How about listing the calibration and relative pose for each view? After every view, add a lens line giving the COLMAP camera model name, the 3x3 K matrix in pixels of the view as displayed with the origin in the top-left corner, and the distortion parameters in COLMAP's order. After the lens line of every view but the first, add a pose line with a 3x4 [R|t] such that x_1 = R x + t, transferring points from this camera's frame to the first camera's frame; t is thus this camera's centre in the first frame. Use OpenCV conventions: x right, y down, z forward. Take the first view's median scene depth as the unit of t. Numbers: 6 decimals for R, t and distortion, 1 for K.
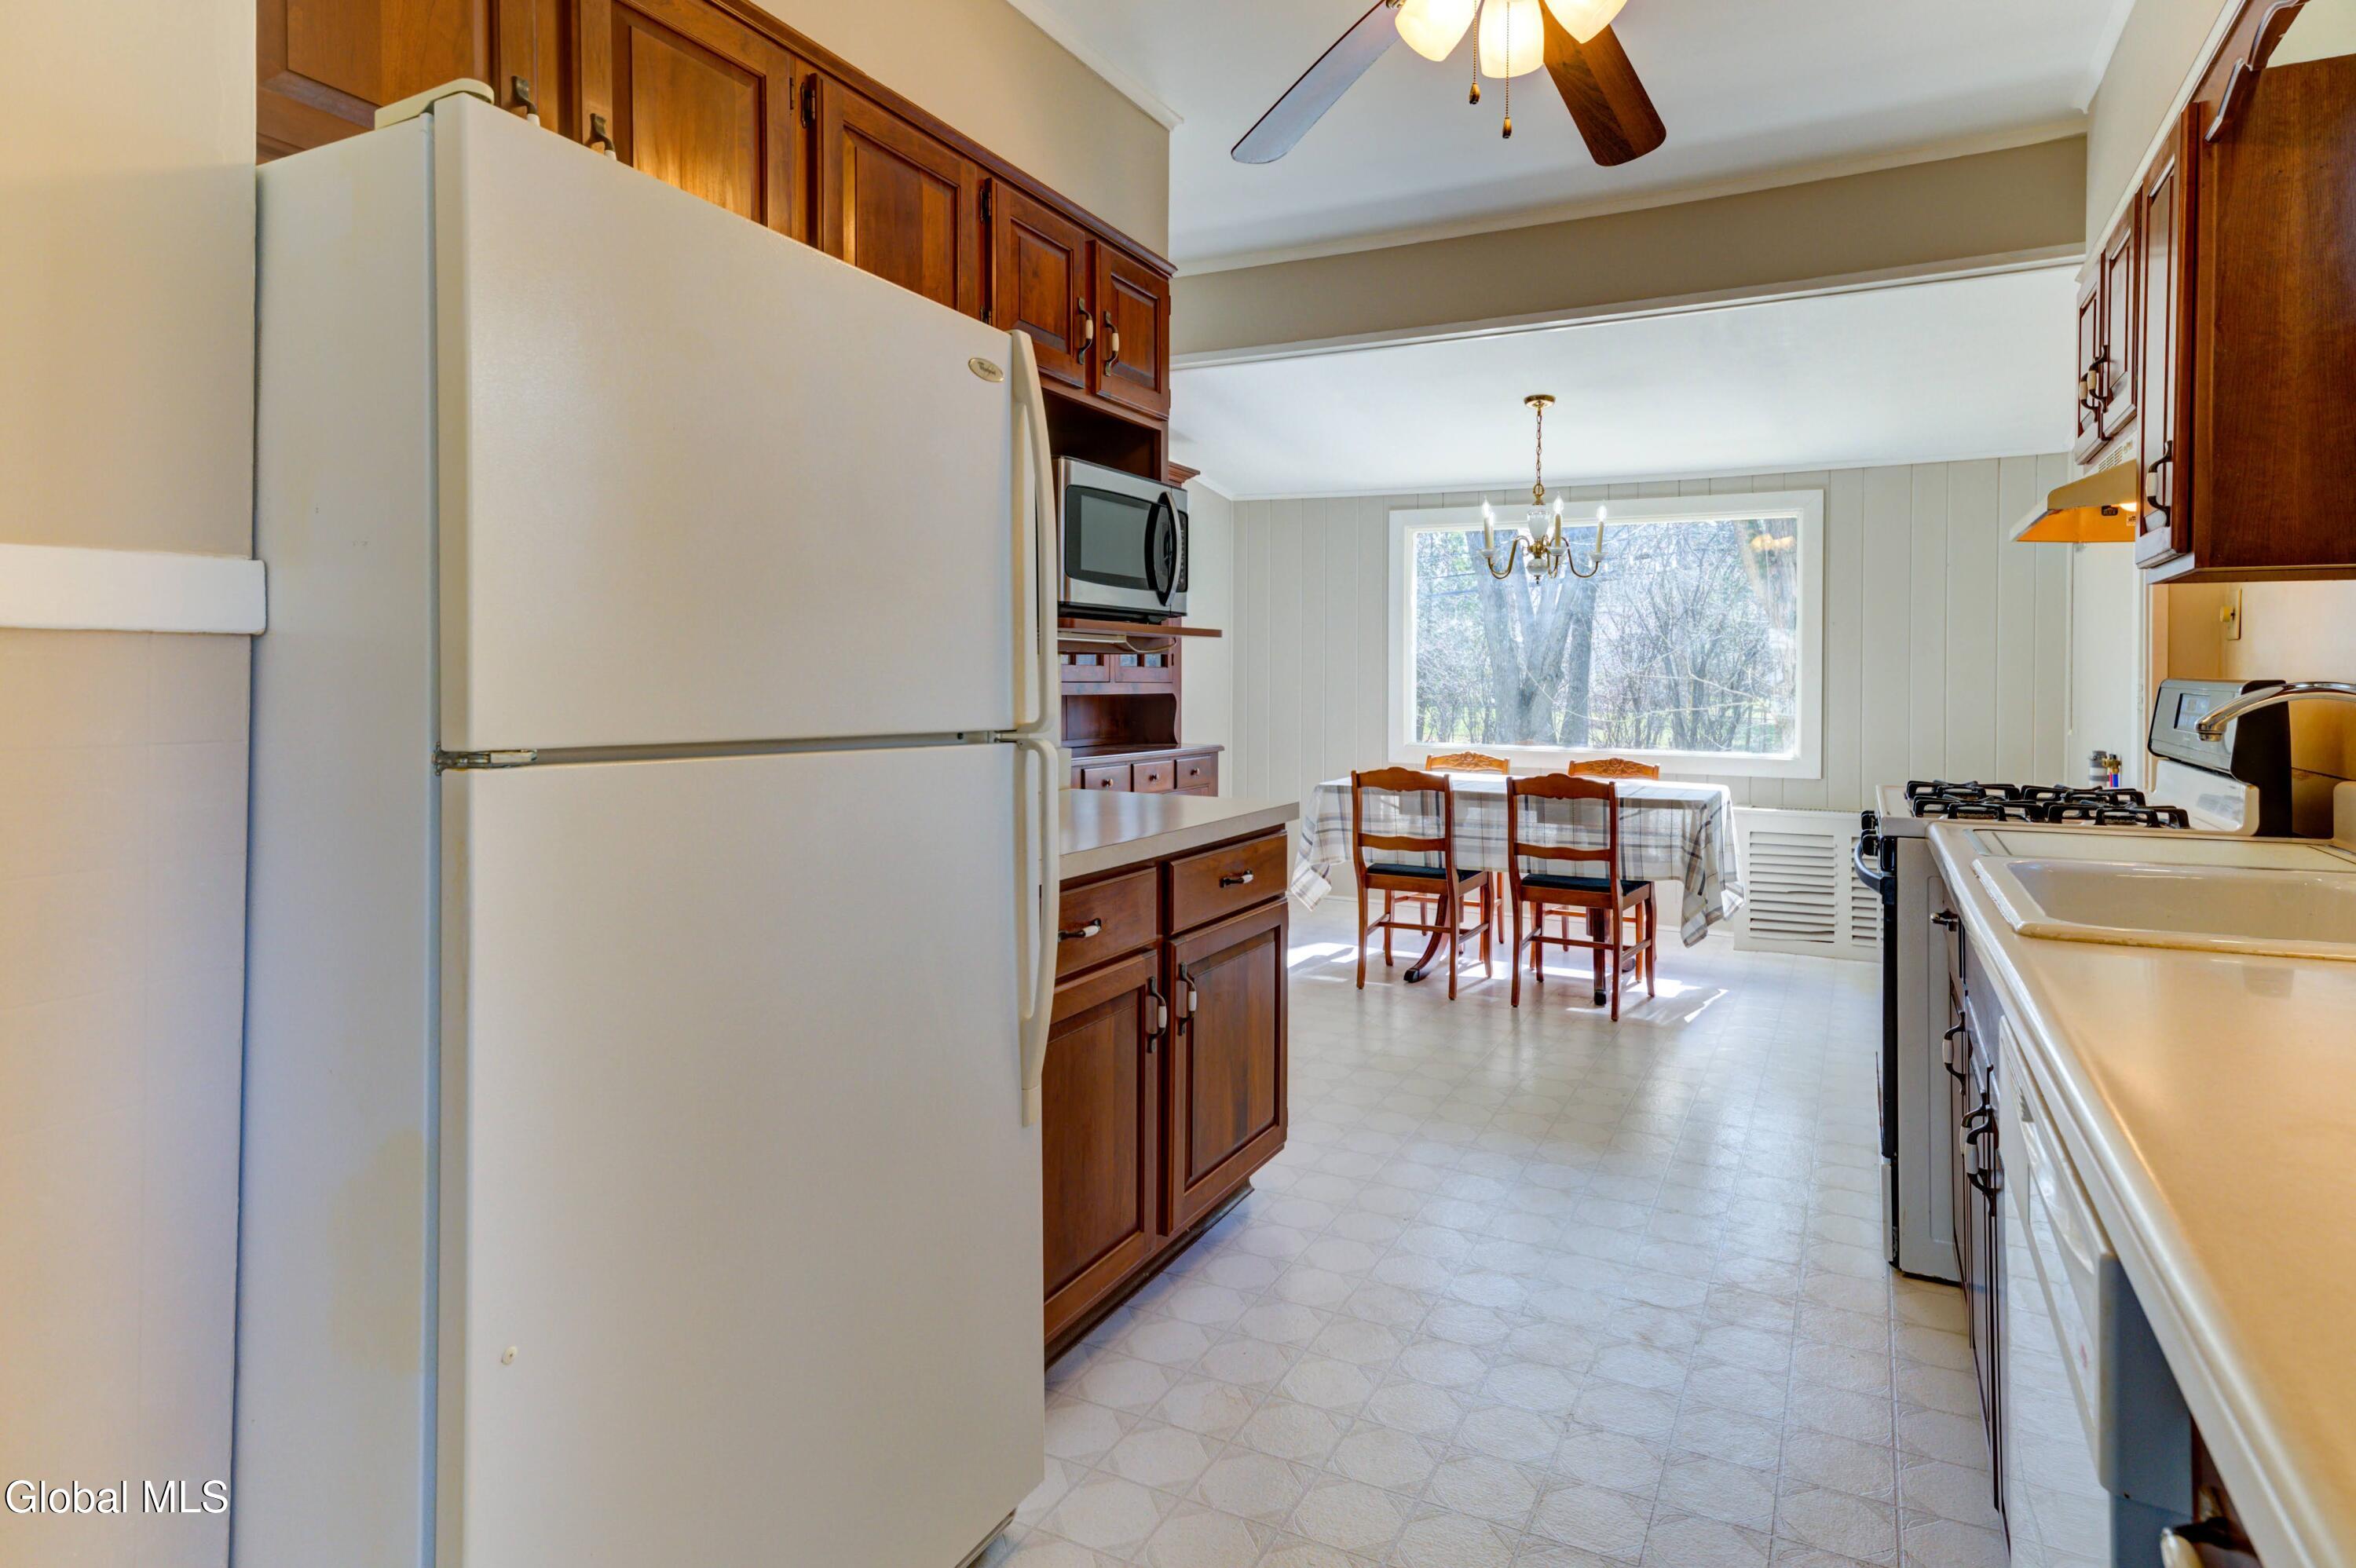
lens RADIAL K [[1262.4, 0, 1216.8], [0, 1262.4, 672.2], [0, 0, 1]] dist [-0.000461, 0.000098]
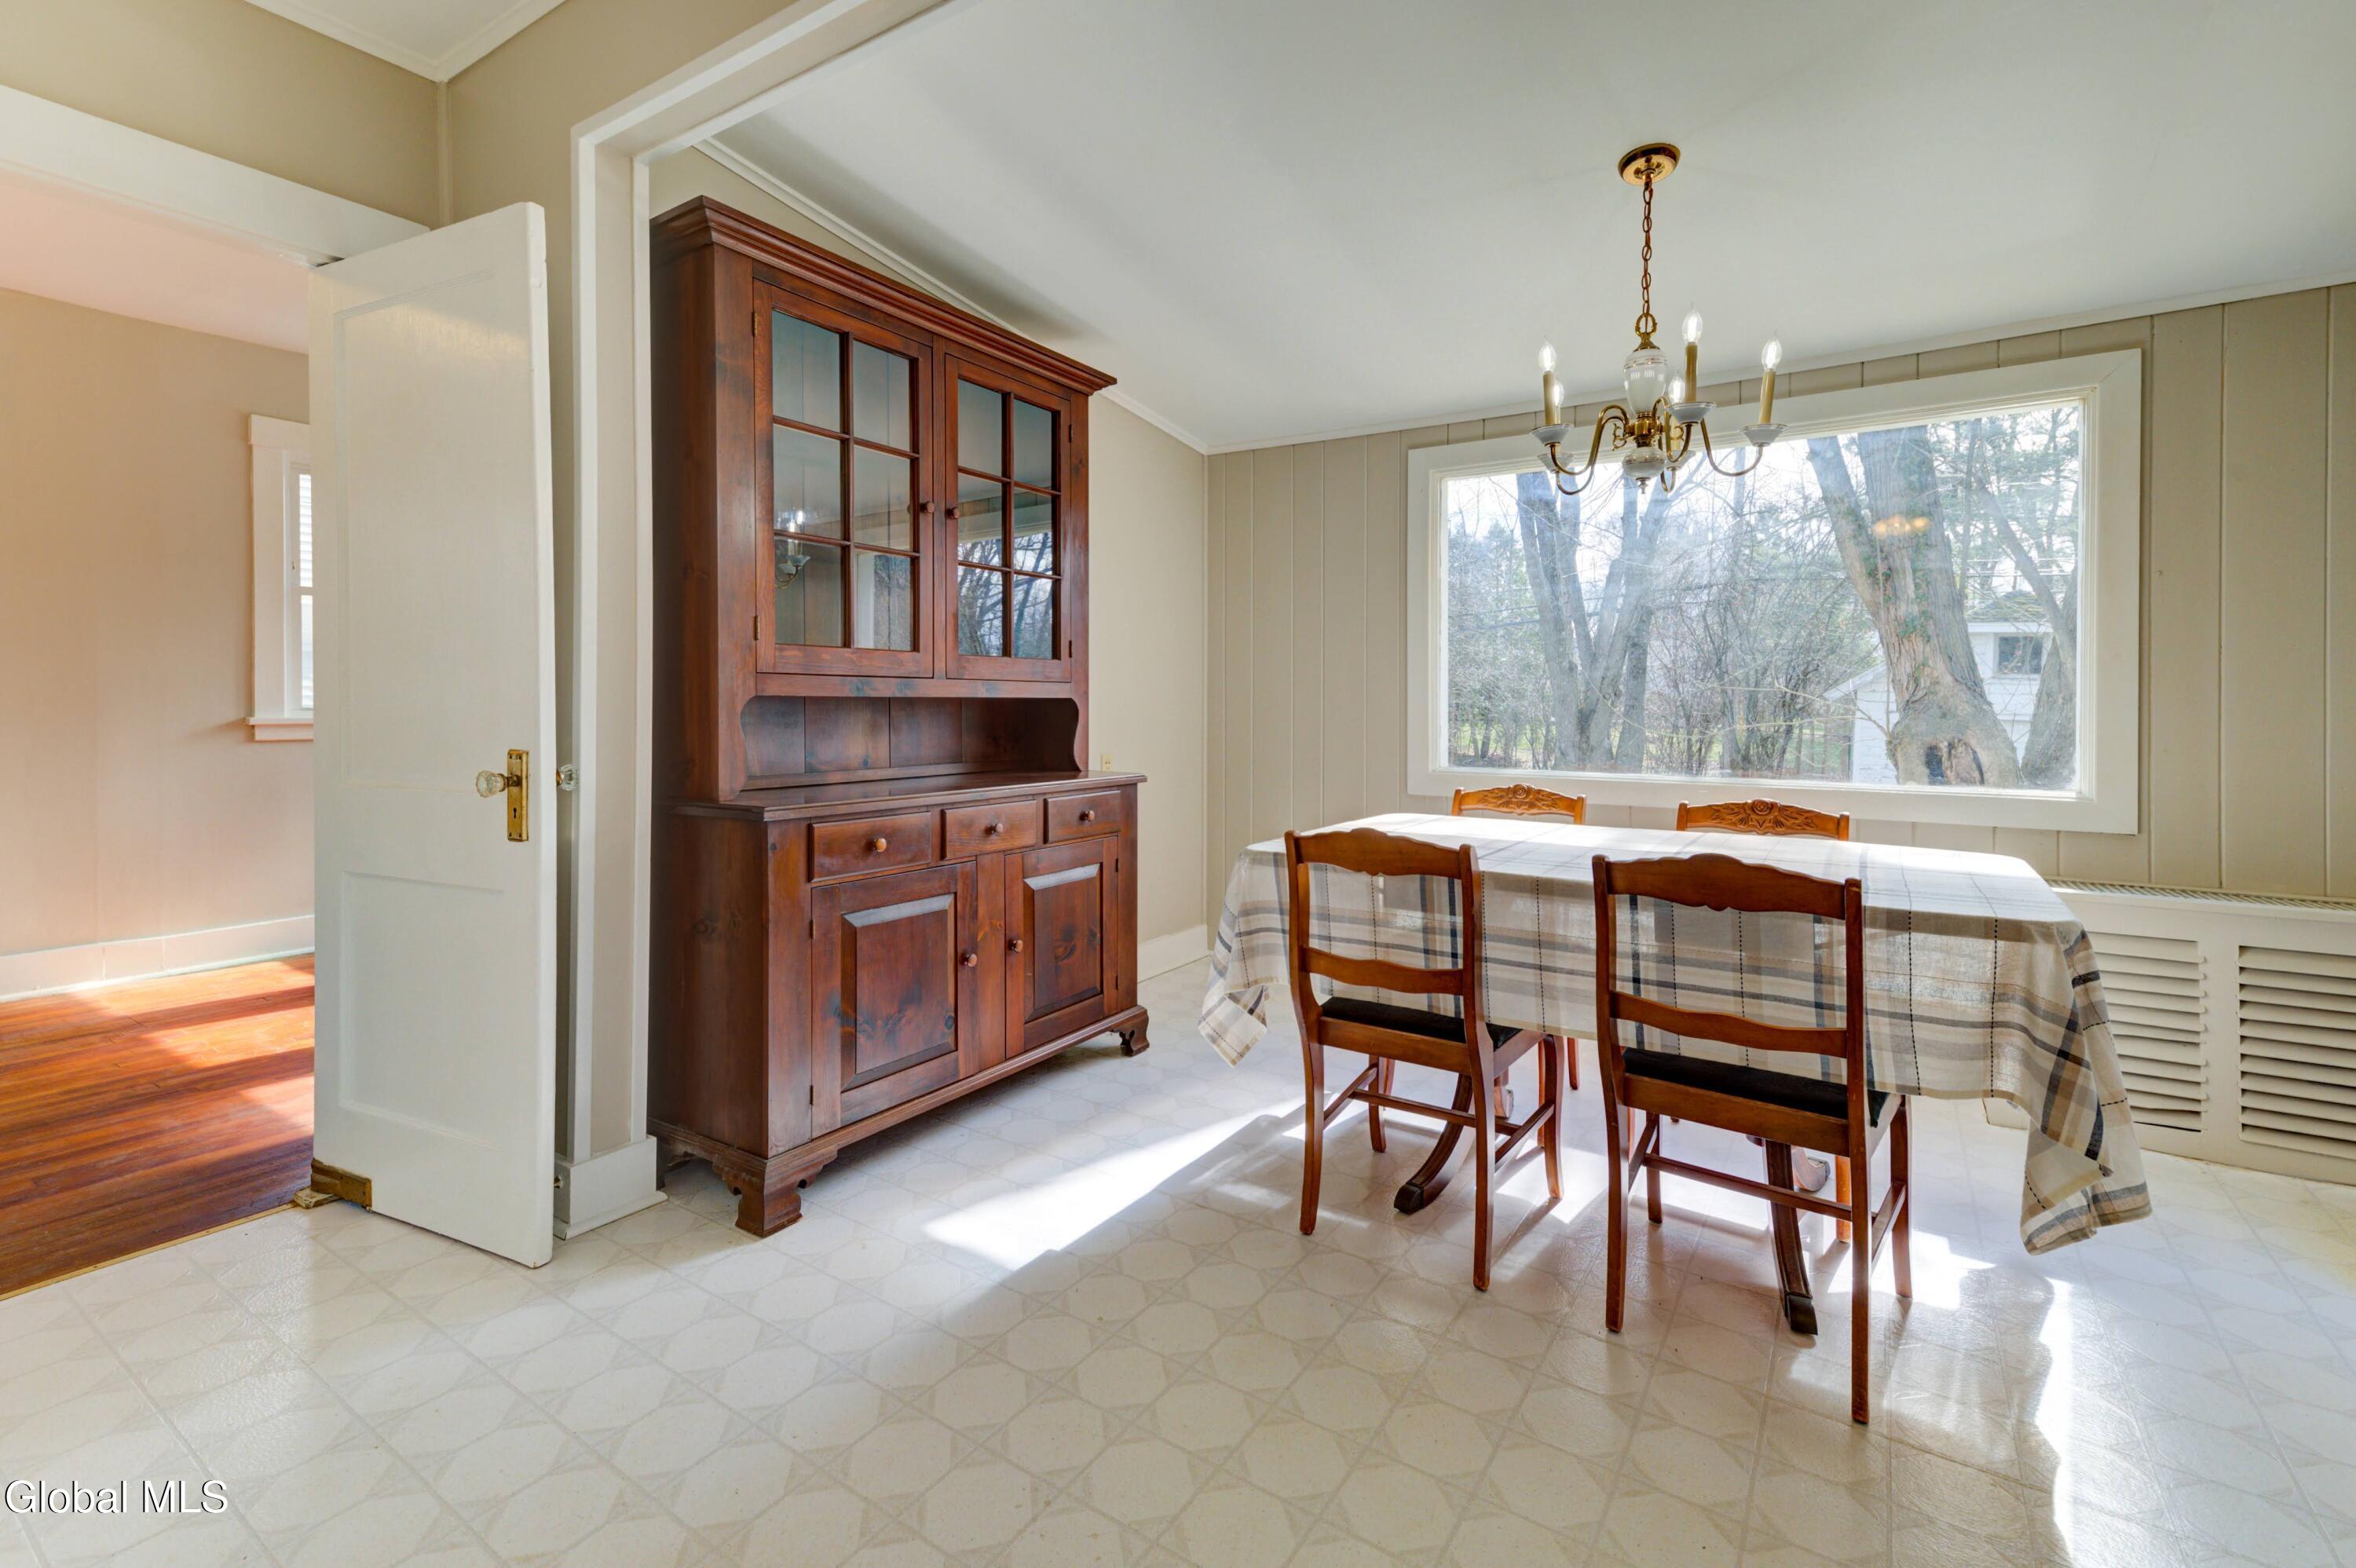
lens RADIAL K [[989.6, 0, 1186.0], [0, 989.6, 713.9], [0, 0, 1]] dist [0.027675, -0.008969]
pose [[0.990475, -0.005564, -0.137583, 0.117332], [0.007634, 0.999865, 0.014519, 0.020545], [0.137484, -0.015431, 0.990384, 0.551409]]
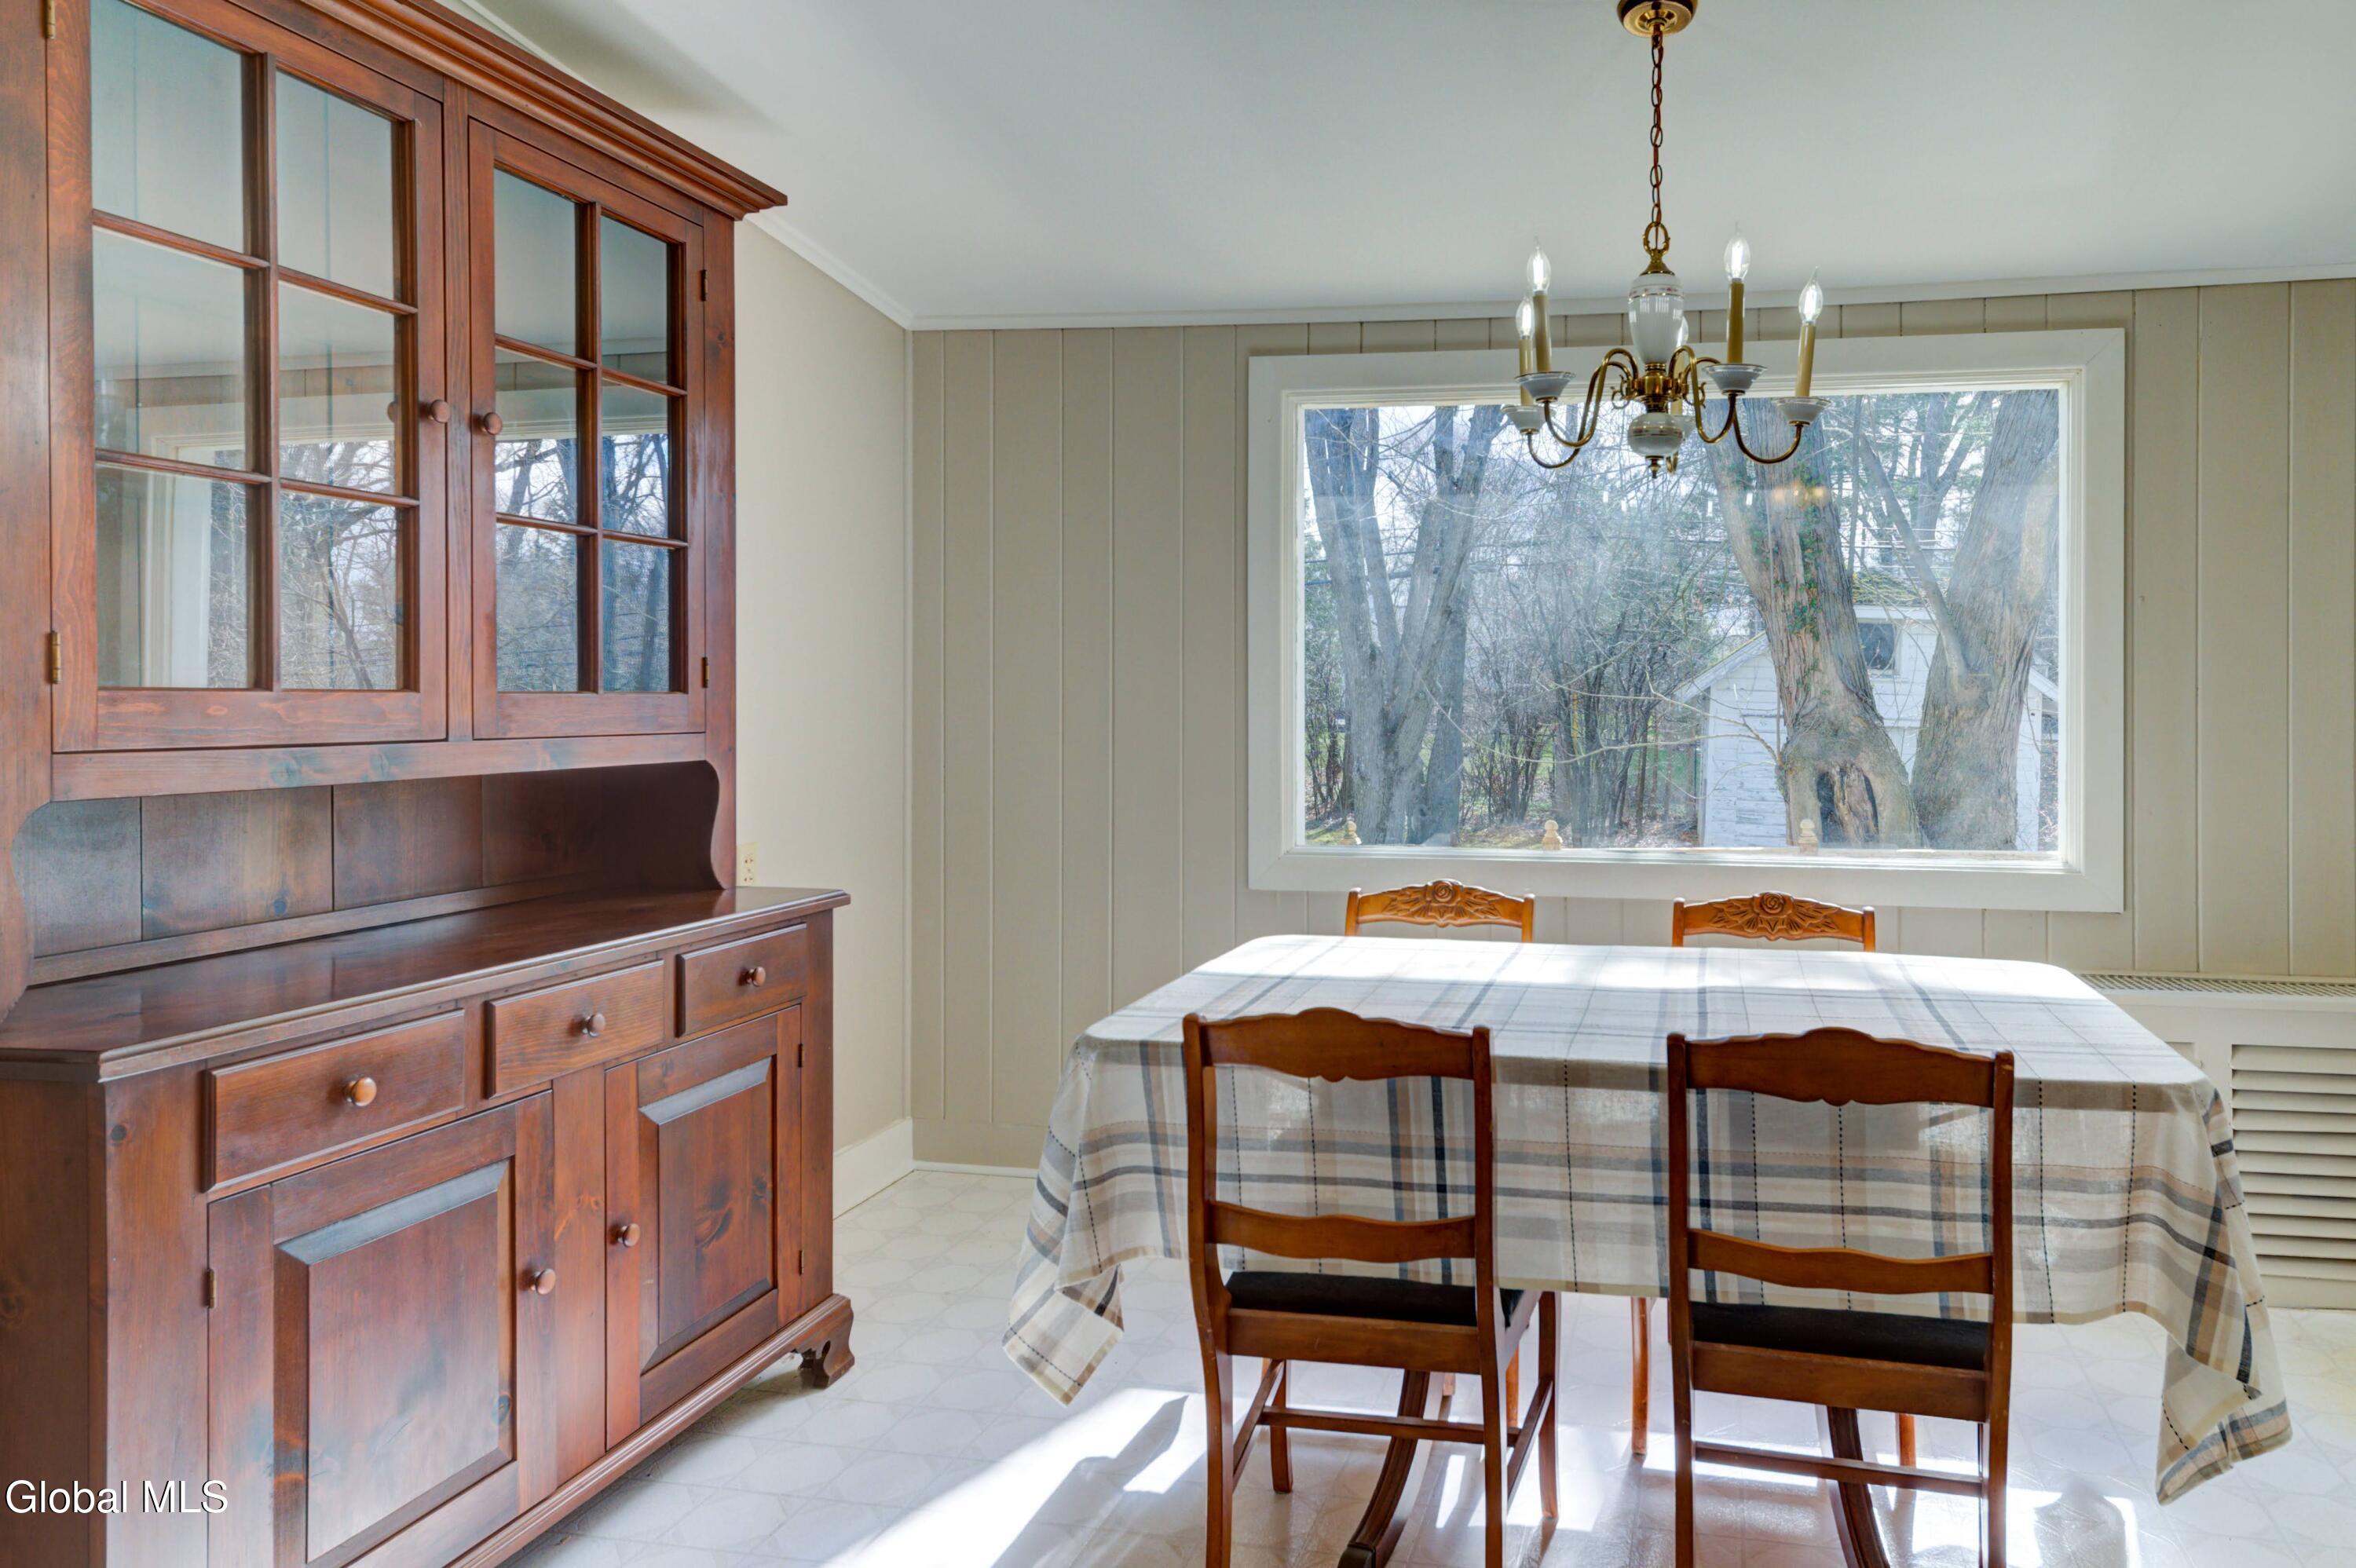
lens RADIAL K [[1517.8, 0, 1381.9], [0, 1517.8, 708.9], [0, 0, 1]] dist [0.009892, 0.002543]
pose [[0.968149, -0.006614, 0.250287, 0.056307], [0.003010, 0.999886, 0.014780, -0.005869], [-0.250356, -0.013555, 0.968059, 0.583961]]
